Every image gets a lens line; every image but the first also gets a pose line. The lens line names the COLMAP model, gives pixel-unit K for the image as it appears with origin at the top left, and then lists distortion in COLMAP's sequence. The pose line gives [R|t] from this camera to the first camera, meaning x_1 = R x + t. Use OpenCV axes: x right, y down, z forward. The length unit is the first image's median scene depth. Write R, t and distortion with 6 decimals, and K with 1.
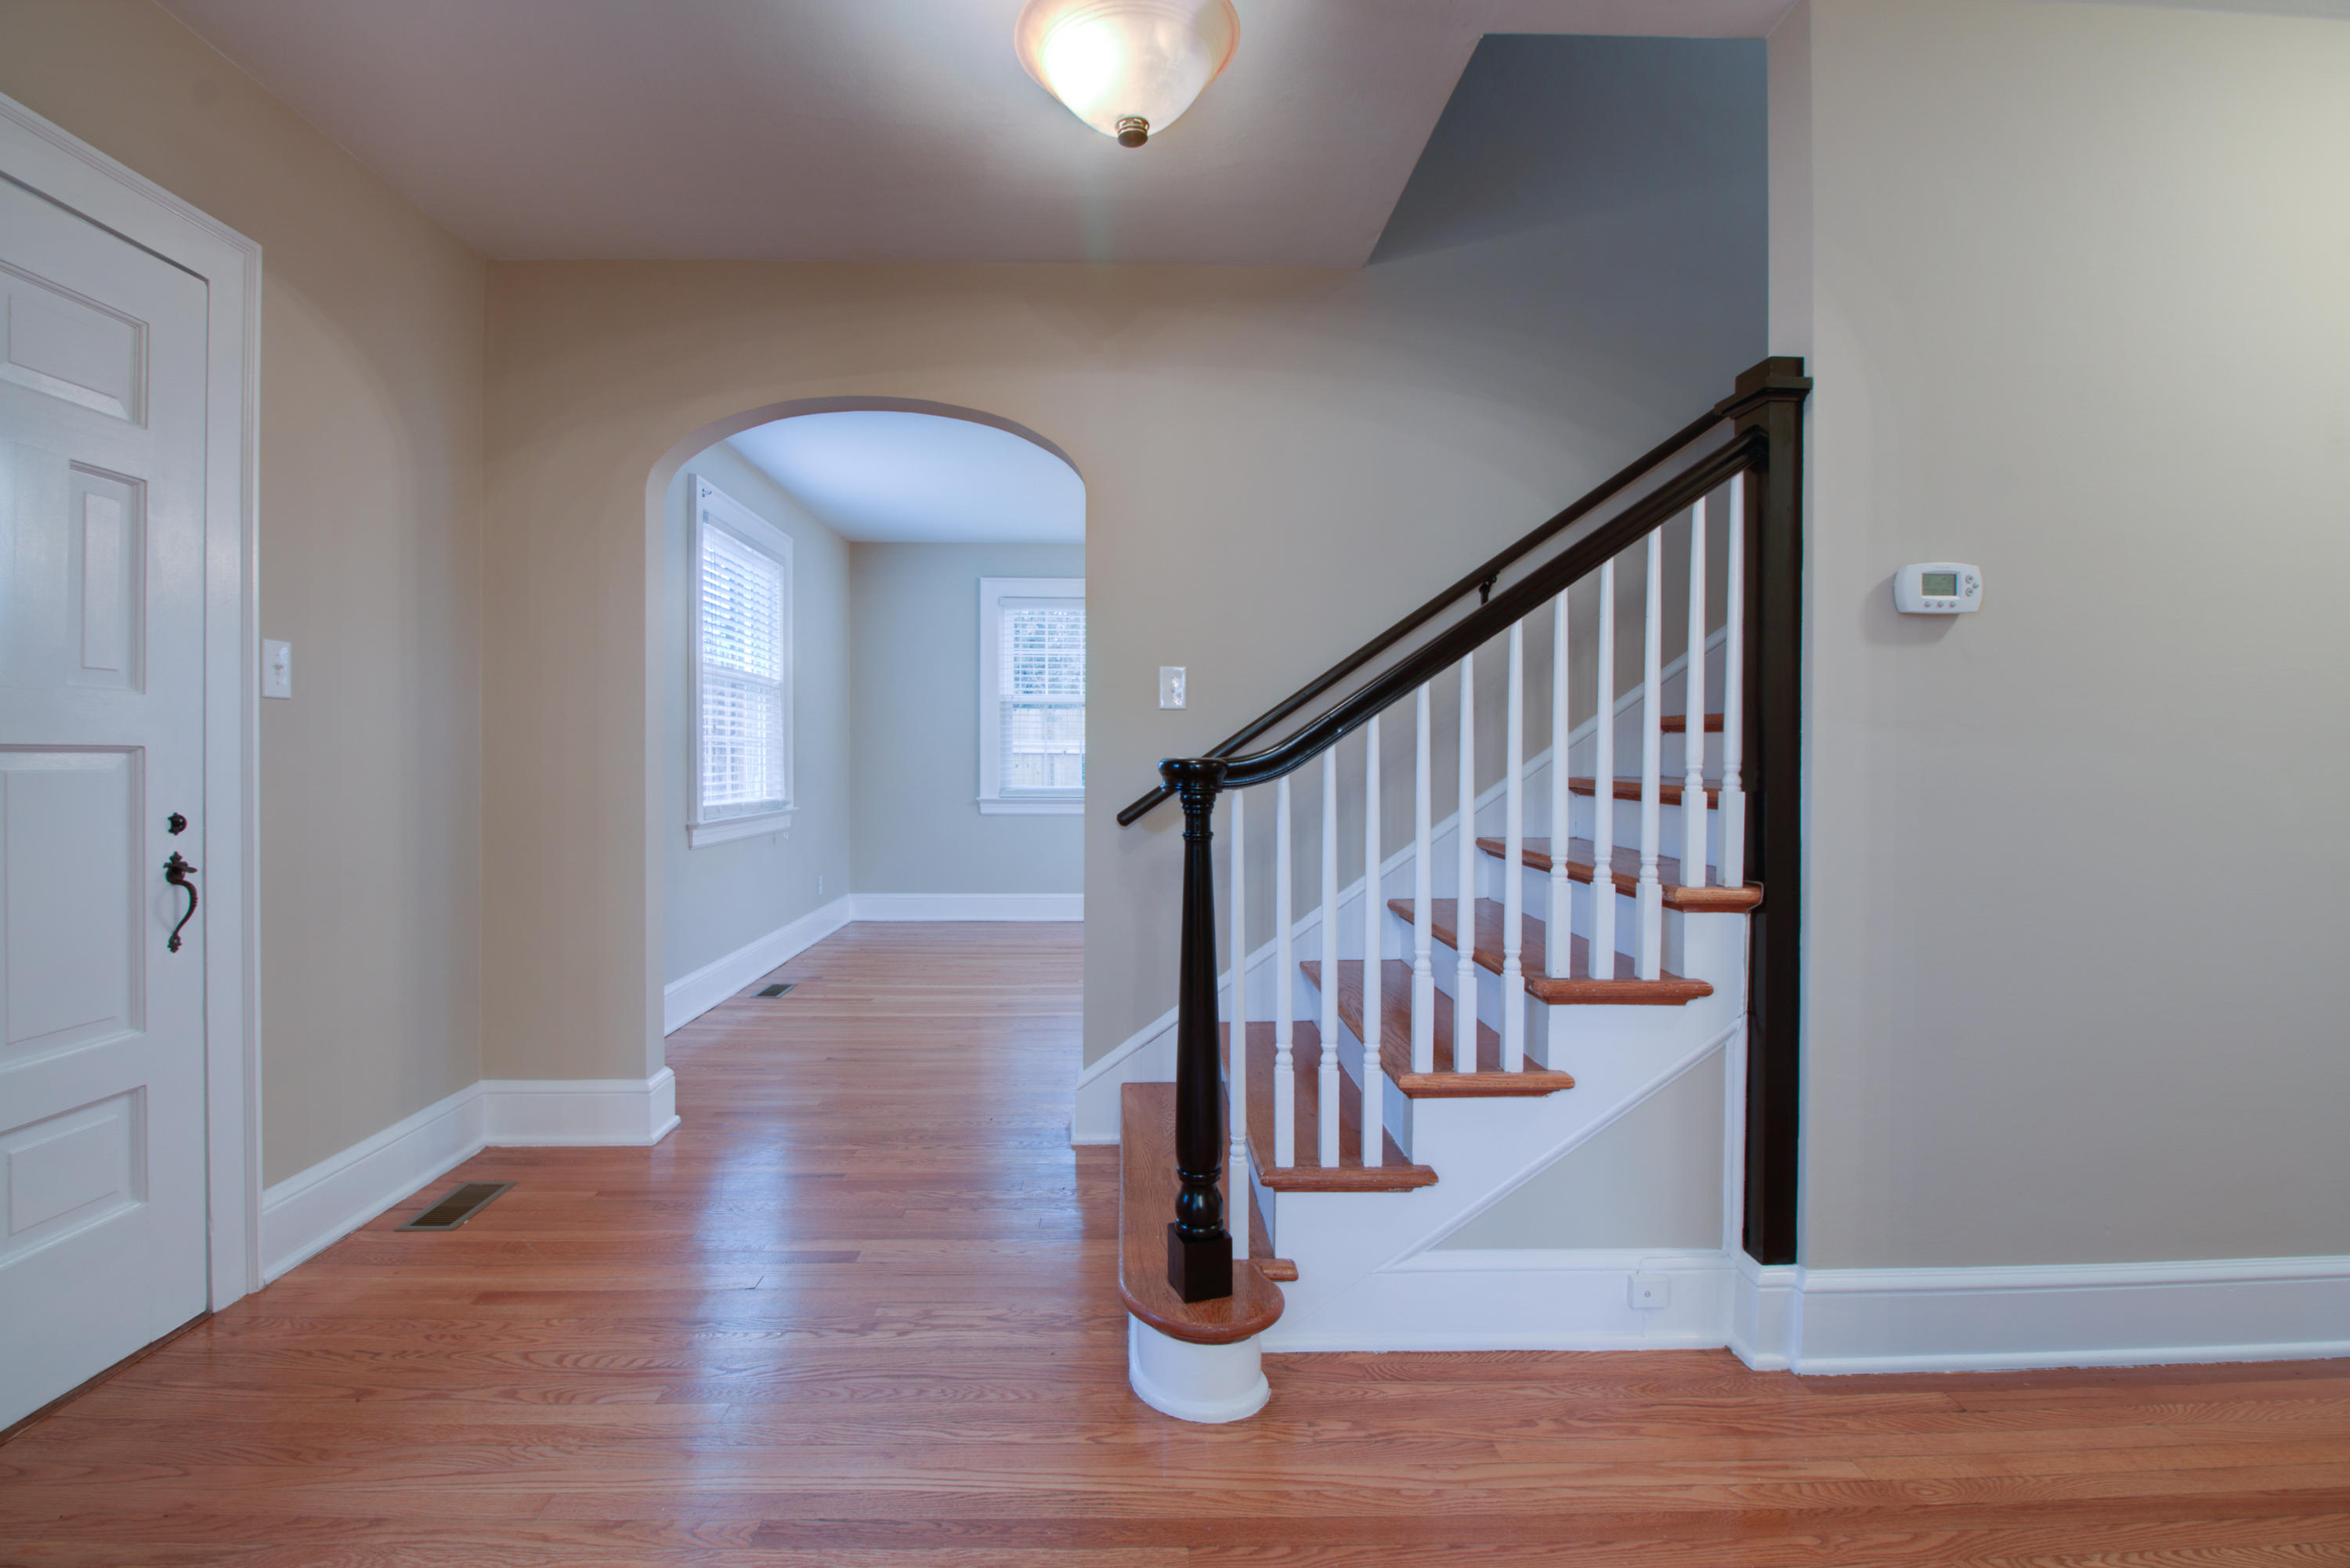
lens RADIAL K [[1094.3, 0, 1150.8], [0, 1094.3, 763.9], [0, 0, 1]] dist [-0.000260, -0.012769]
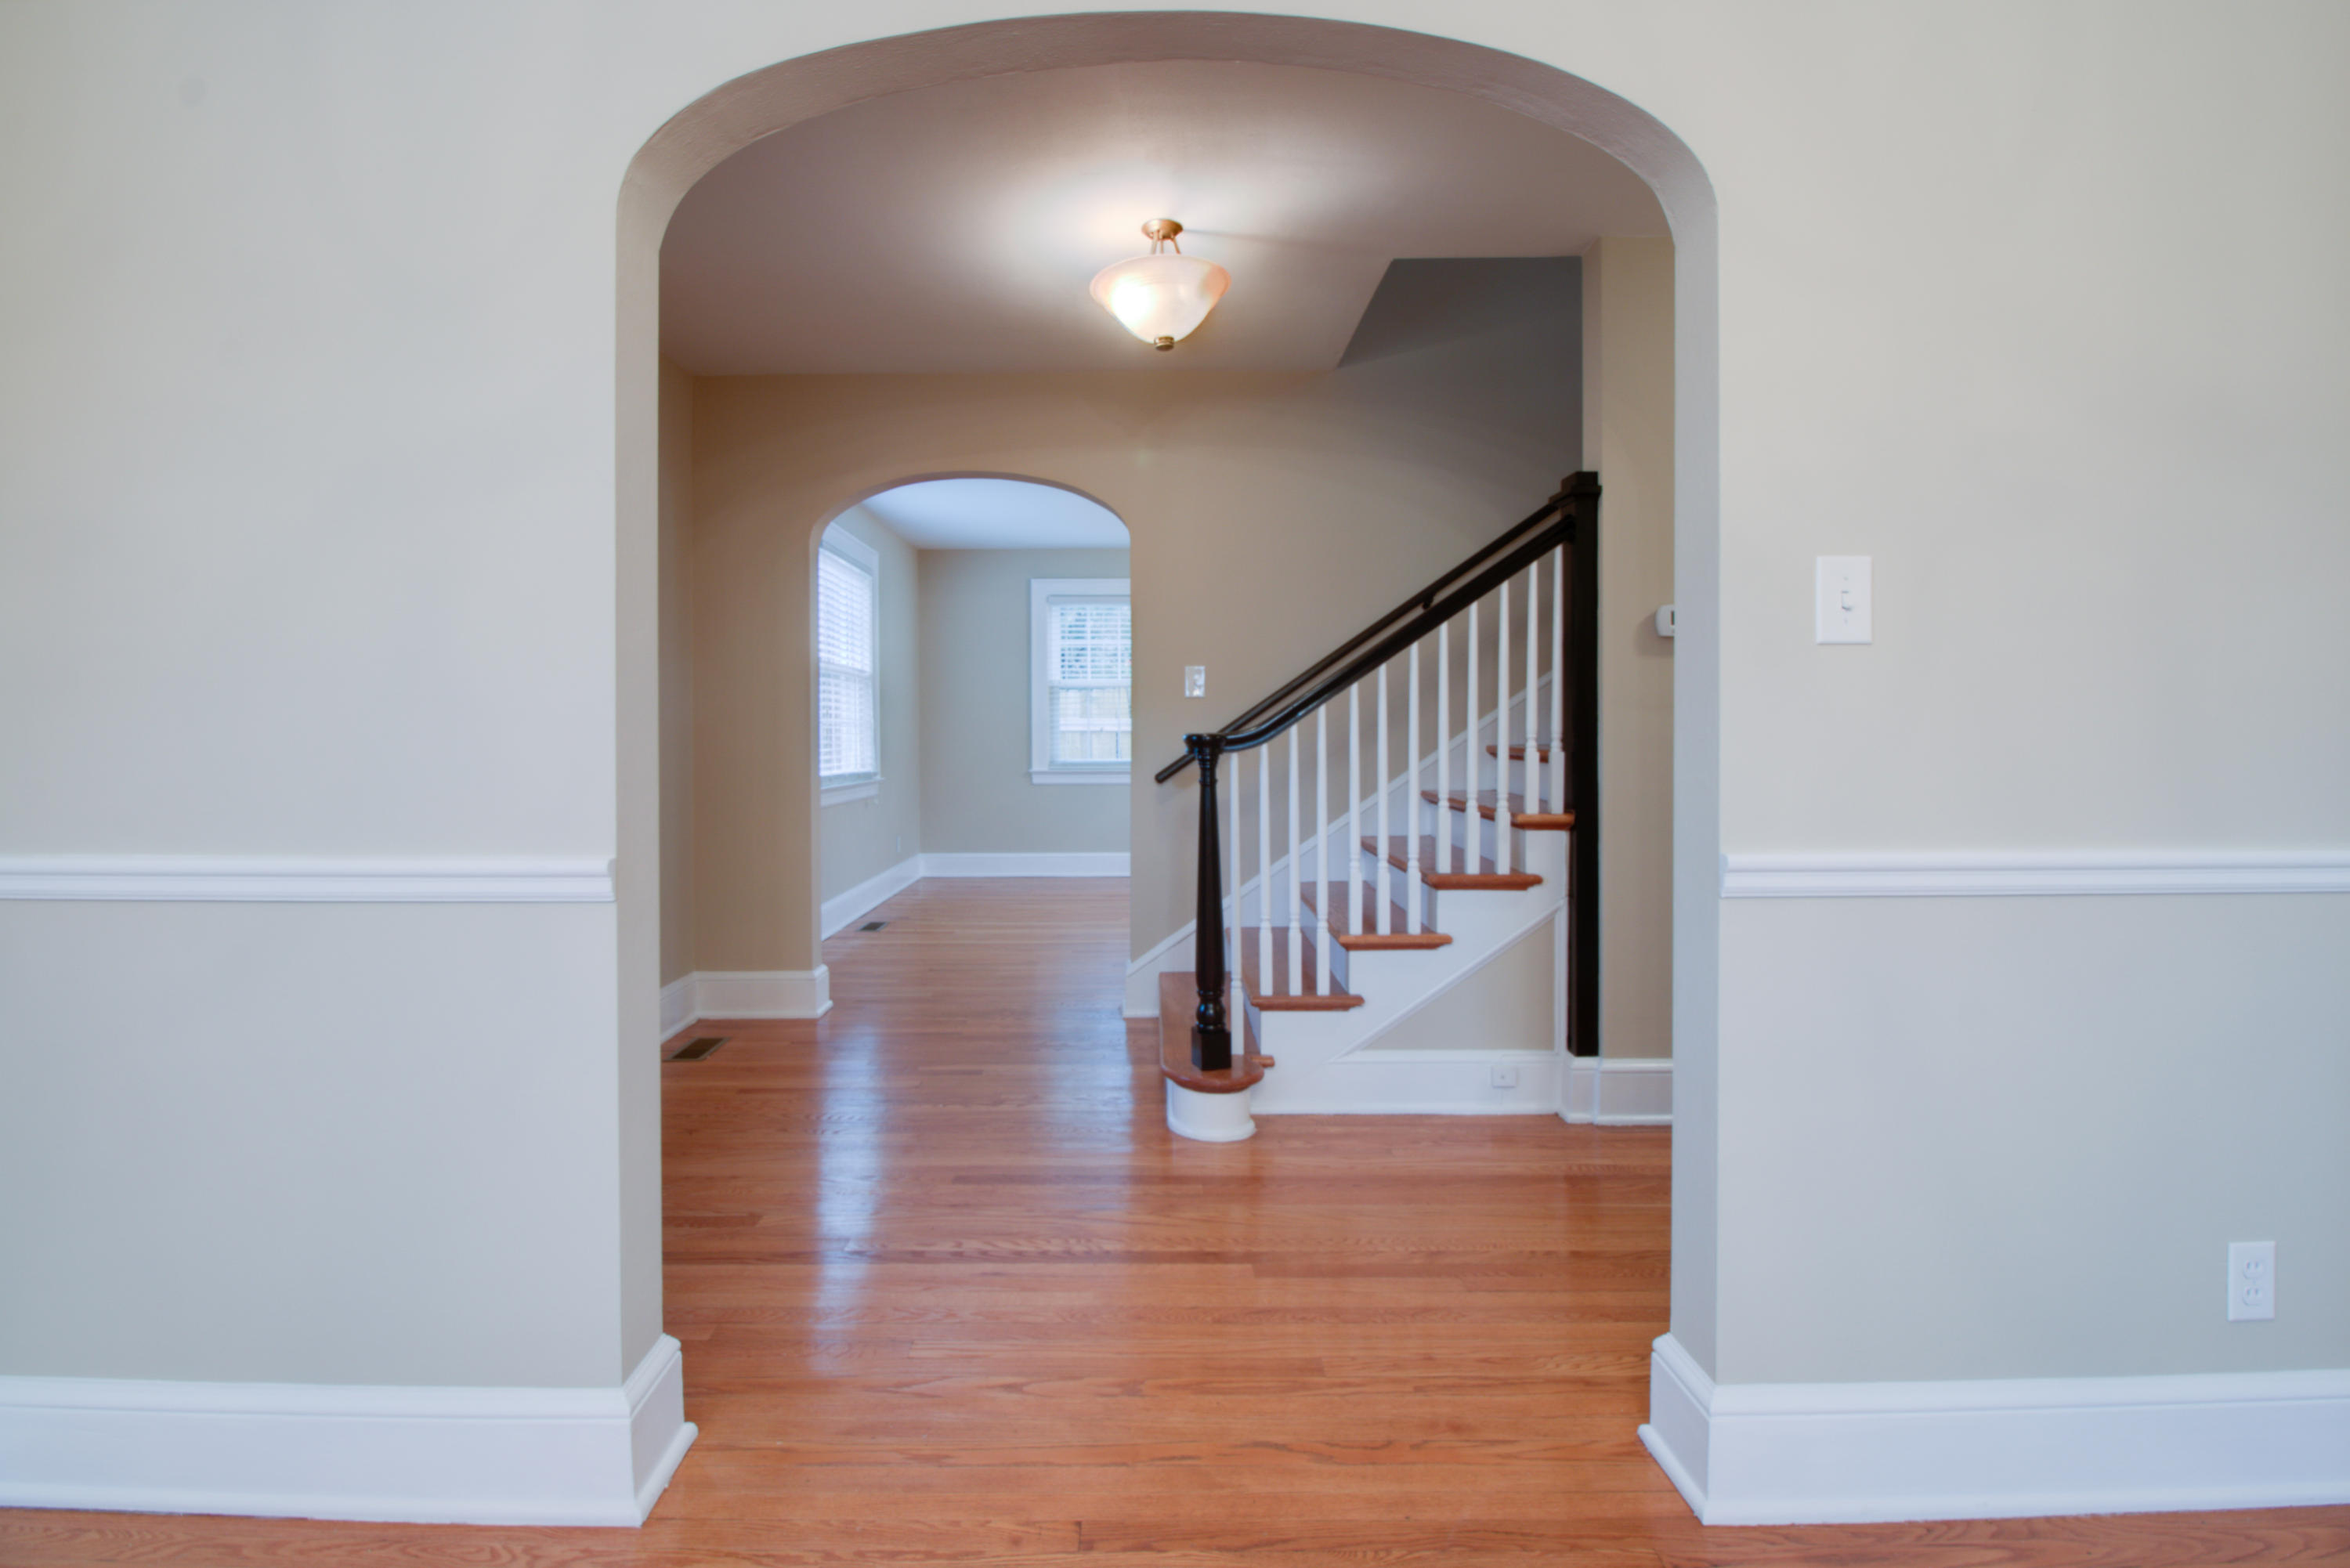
lens RADIAL K [[1112.3, 0, 1153.6], [0, 1112.3, 732.9], [0, 0, 1]] dist [0.000860, -0.013017]
pose [[0.999661, -0.007621, -0.024902, 0.003981], [0.007440, 0.999945, -0.007359, 0.006147], [0.024956, 0.007171, 0.999663, -0.580418]]
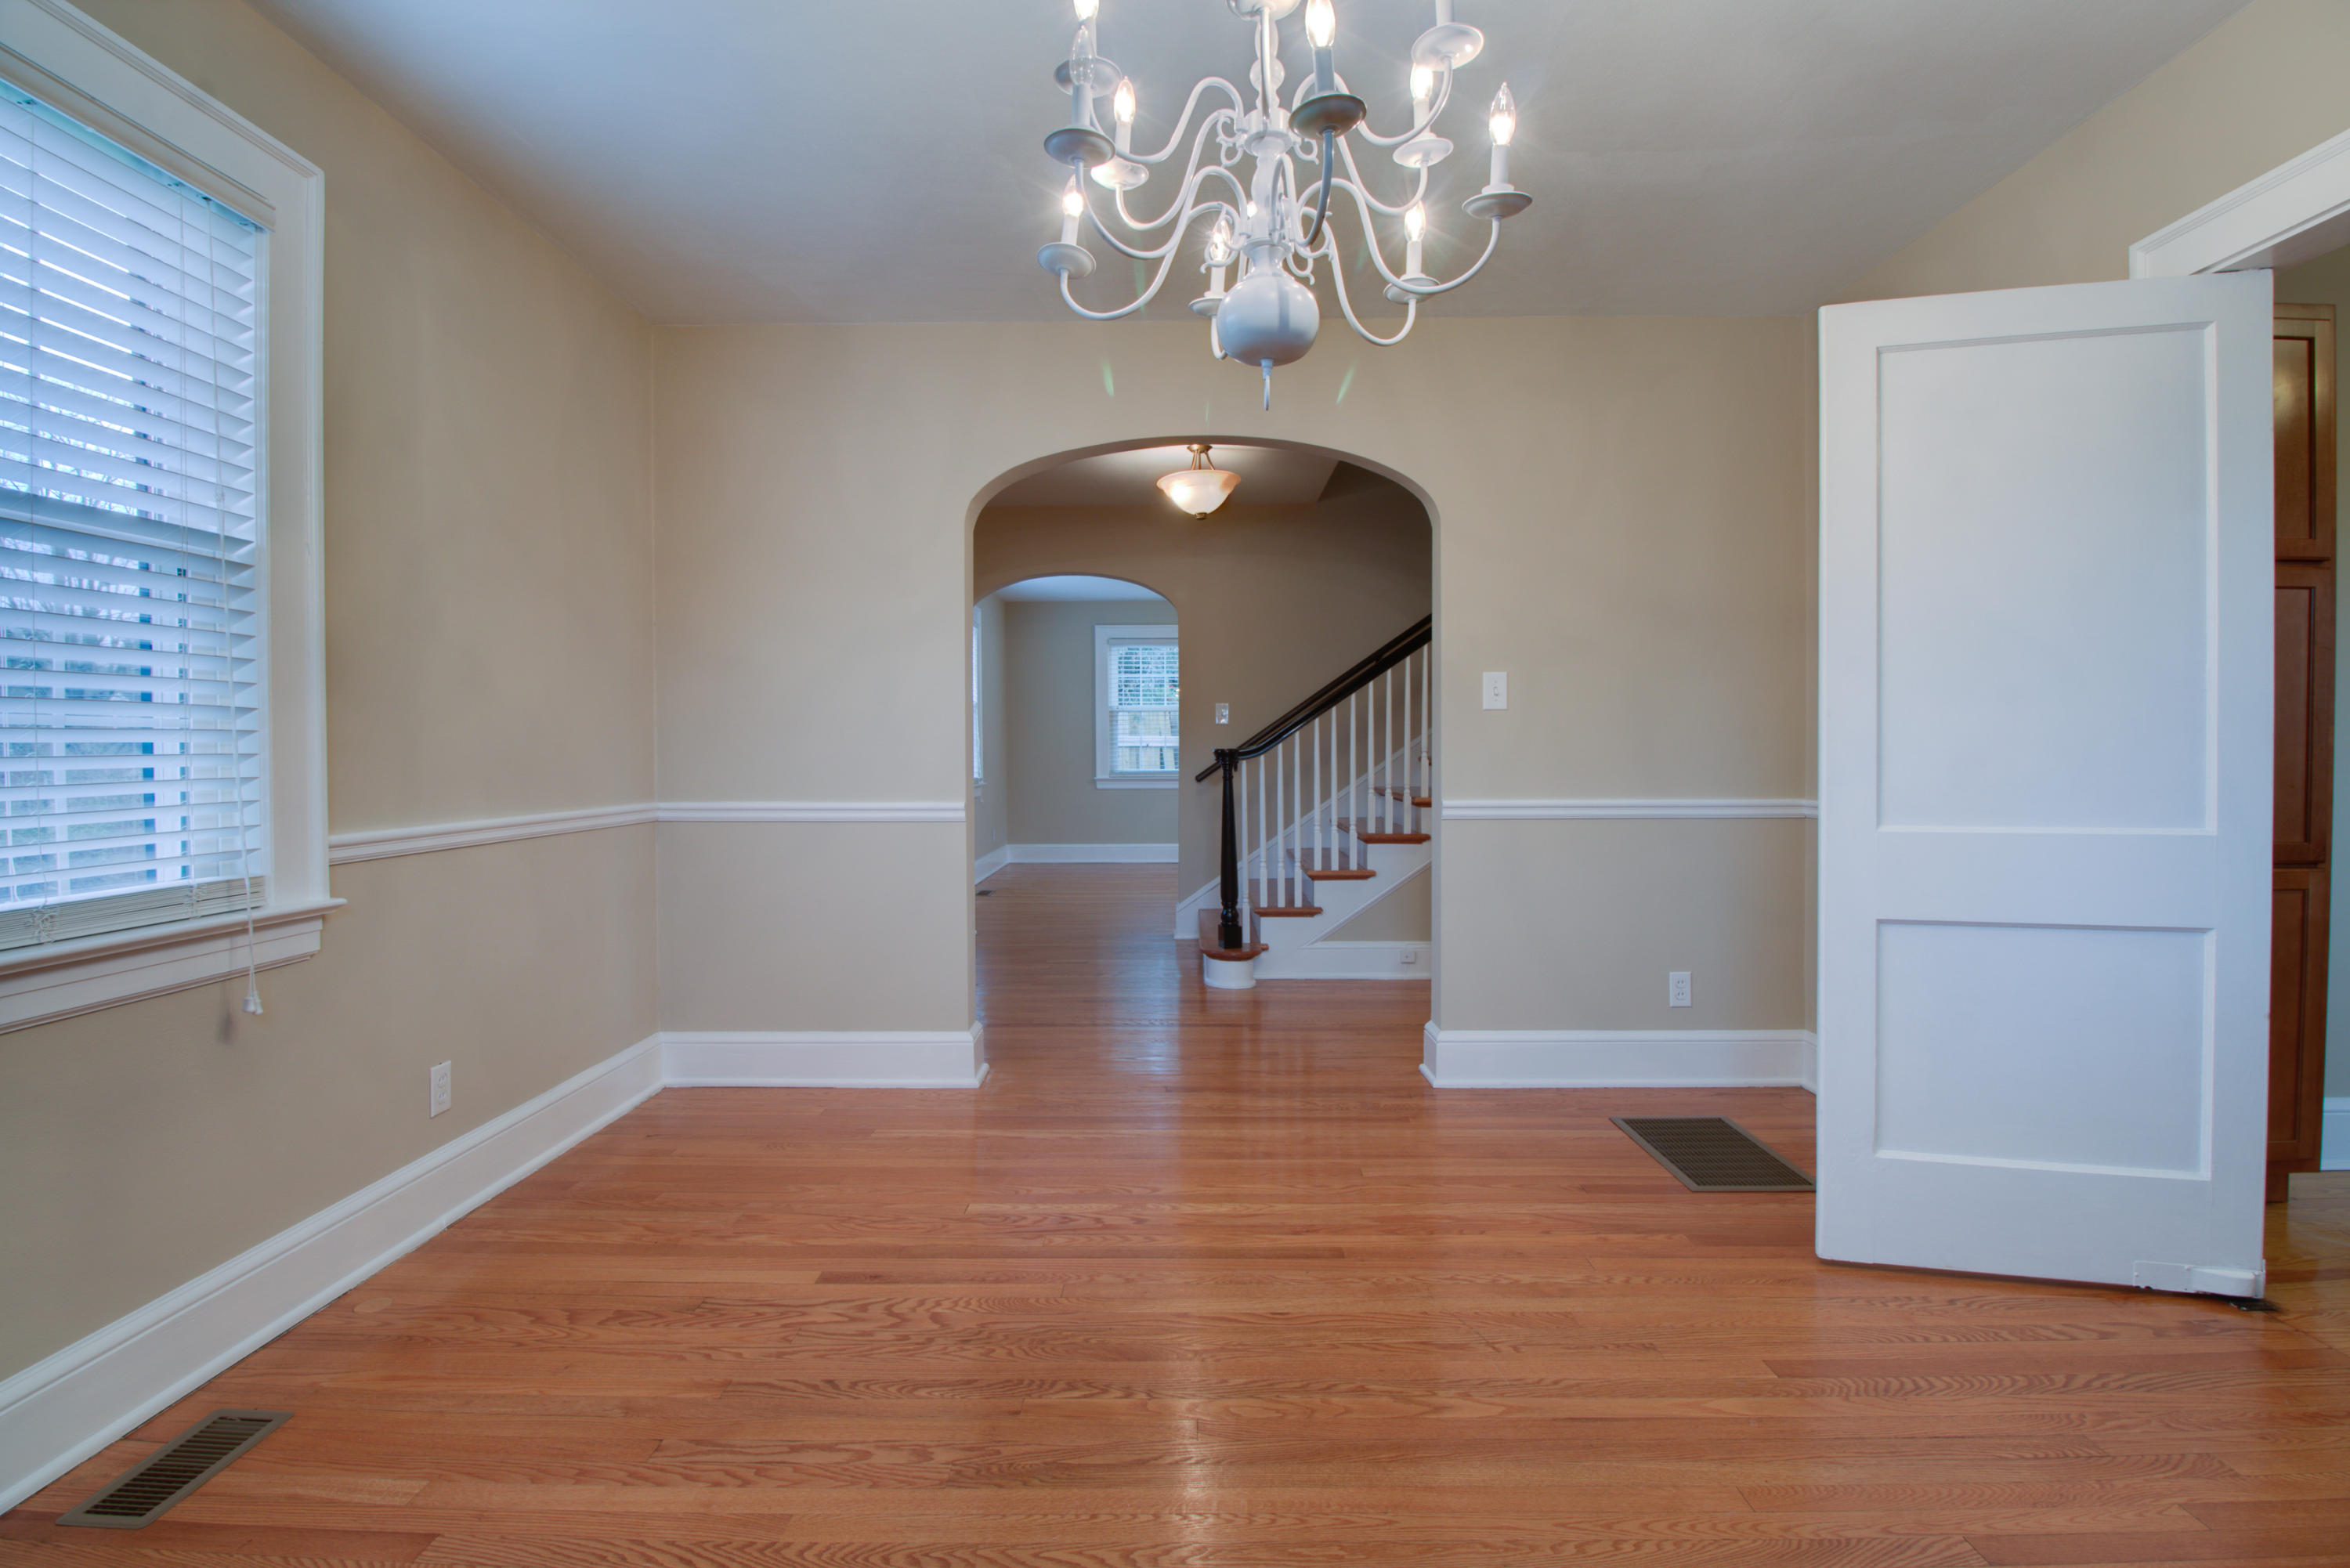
lens RADIAL K [[1089.6, 0, 1185.4], [0, 1089.6, 750.5], [0, 0, 1]] dist [0.000847, 0.000078]
pose [[0.999531, -0.008506, -0.029420, 0.016550], [0.008369, 0.999954, -0.004785, 0.011472], [0.029460, 0.004537, 0.999556, -1.545548]]
